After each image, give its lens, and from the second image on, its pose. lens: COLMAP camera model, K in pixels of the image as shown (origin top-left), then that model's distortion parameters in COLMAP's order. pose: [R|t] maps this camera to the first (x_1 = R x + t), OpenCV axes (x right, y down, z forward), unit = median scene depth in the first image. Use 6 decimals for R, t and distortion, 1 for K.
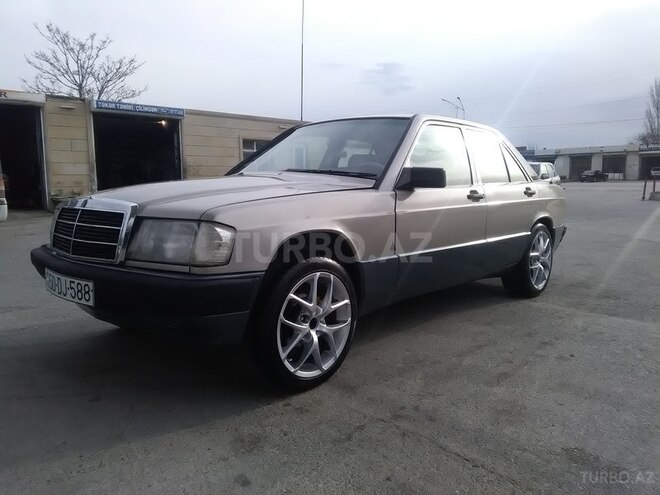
lens RADIAL K [[520.8, 0, 335.3], [0, 520.8, 250.9], [0, 0, 1]] dist [0.013627, -0.015813]
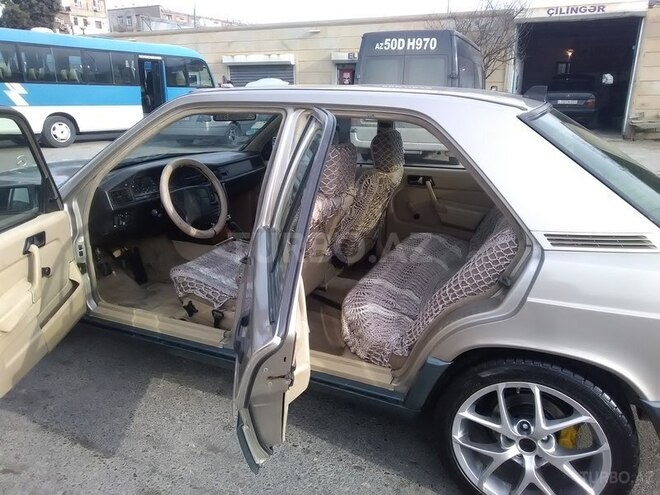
lens RADIAL K [[520.8, 0, 335.3], [0, 520.8, 250.9], [0, 0, 1]] dist [0.013627, -0.015813]
pose [[0.318901, 0.289406, -0.902522, 1.069338], [-0.126316, 0.956723, 0.262154, -0.336813], [0.939333, 0.030402, 0.341657, 1.193088]]
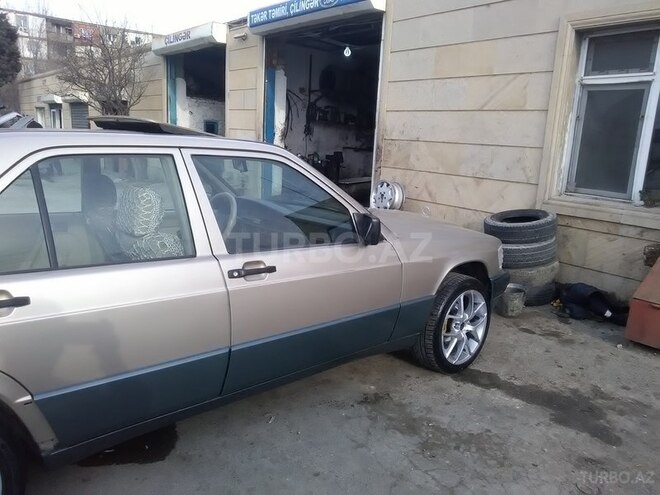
lens RADIAL K [[520.8, 0, 335.3], [0, 520.8, 250.9], [0, 0, 1]] dist [0.013627, -0.015813]
pose [[-0.132410, 0.213748, -0.967874, 0.647248], [-0.186085, 0.953748, 0.236086, -1.162467], [0.973571, 0.211367, -0.086511, 7.000624]]
